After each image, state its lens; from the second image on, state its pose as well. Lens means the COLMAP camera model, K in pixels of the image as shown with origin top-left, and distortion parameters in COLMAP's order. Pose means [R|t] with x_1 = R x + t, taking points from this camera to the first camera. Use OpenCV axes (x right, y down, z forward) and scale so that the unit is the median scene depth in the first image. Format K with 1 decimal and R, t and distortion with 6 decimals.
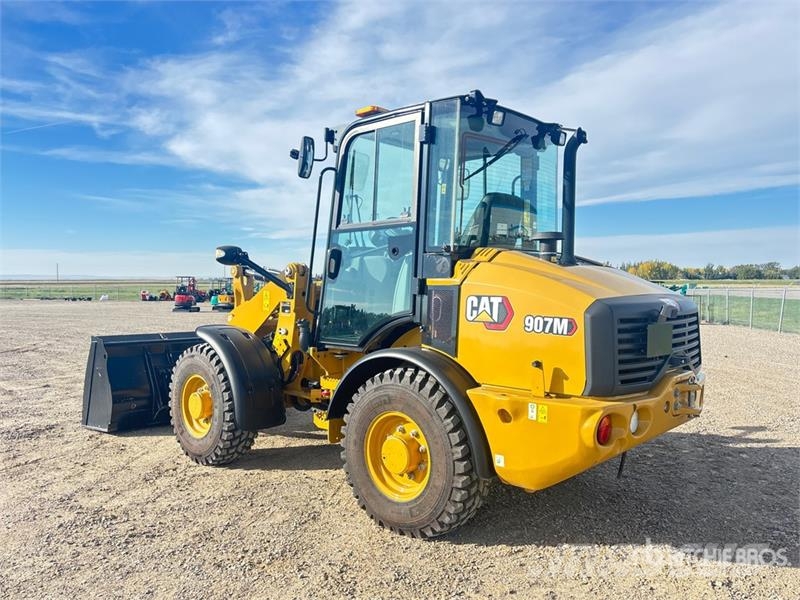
lens RADIAL K [[676.8, 0, 400.0], [0, 676.8, 300.0], [0, 0, 1]] dist [0.009830, 0.006919]
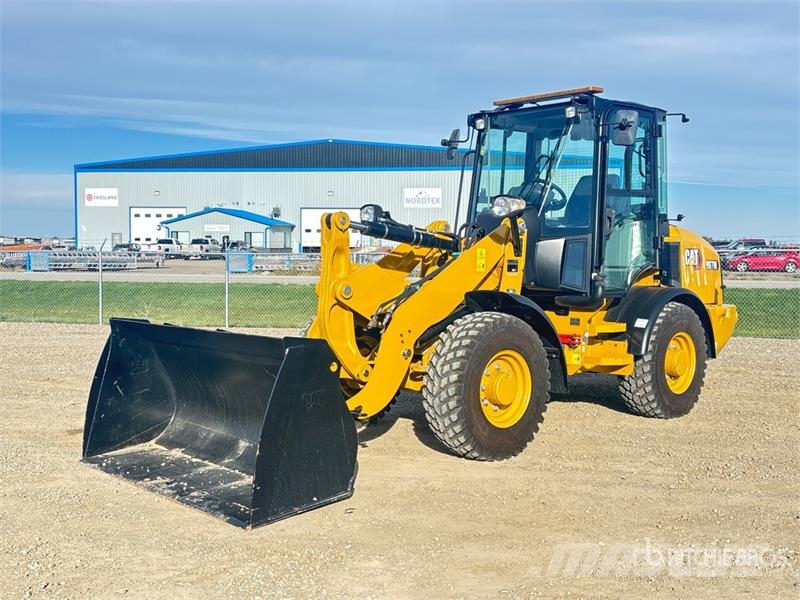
lens RADIAL K [[902.1, 0, 400.0], [0, 902.1, 300.0], [0, 0, 1]] dist [0.012512, 0.006861]
pose [[0.064976, -0.058338, 0.996180, -1.409199], [0.024055, 0.998091, 0.056881, -0.016384], [-0.997597, 0.020268, 0.066256, 1.089417]]
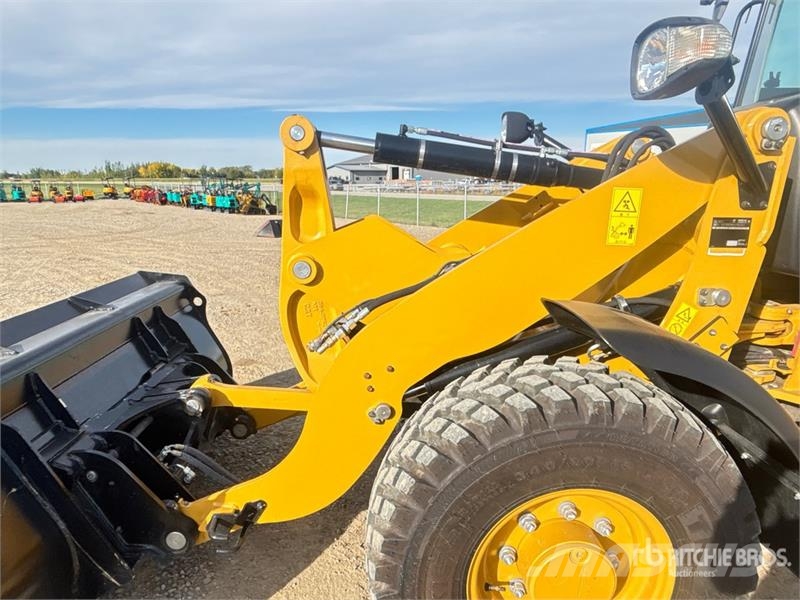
lens RADIAL K [[519.1, 0, 400.0], [0, 519.1, 300.0], [0, 0, 1]] dist [-0.005198, -0.001138]
pose [[0.679443, -0.161400, 0.715756, -0.509679], [0.015942, 0.978523, 0.205520, -0.014831], [-0.733555, -0.128229, 0.667424, 0.954305]]
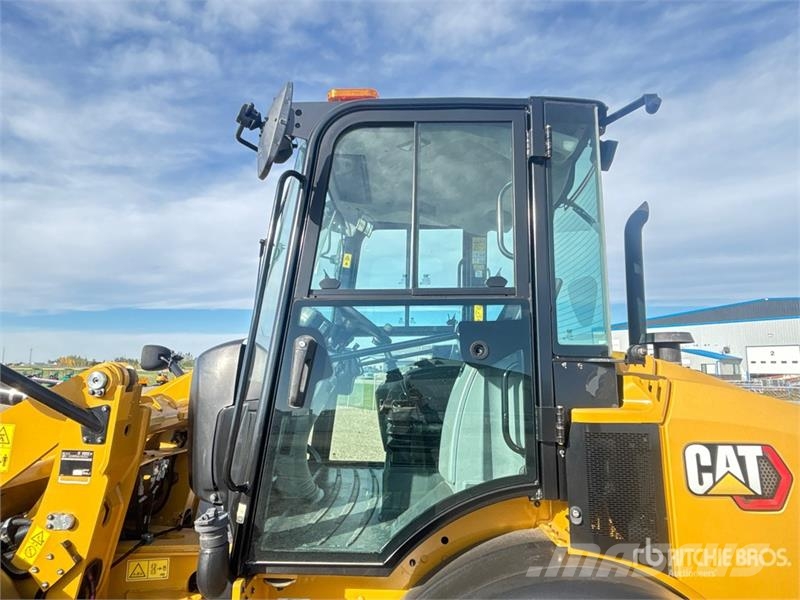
lens RADIAL K [[484.4, 0, 400.0], [0, 484.4, 300.0], [0, 0, 1]] dist [0.000205, 0.000772]
pose [[0.742755, 0.101072, 0.661891, -0.235705], [0.009894, 0.986776, -0.161786, -0.042026], [-0.669491, 0.126716, 0.731933, 0.623585]]
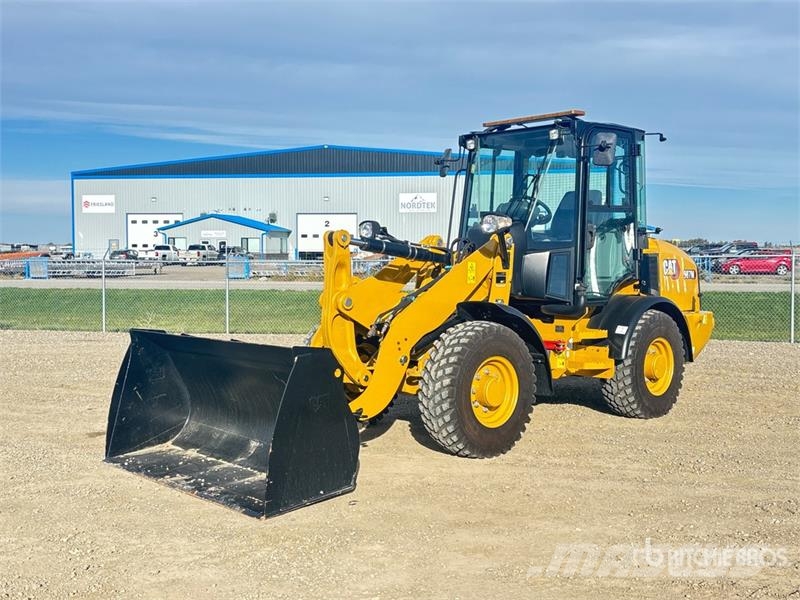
lens RADIAL K [[902.1, 0, 400.0], [0, 902.1, 300.0], [0, 0, 1]] dist [0.012512, 0.006861]
pose [[0.060089, -0.054537, 0.996702, -1.505084], [0.029888, 0.998157, 0.052815, -0.031167], [-0.997745, 0.026616, 0.061608, 1.084167]]
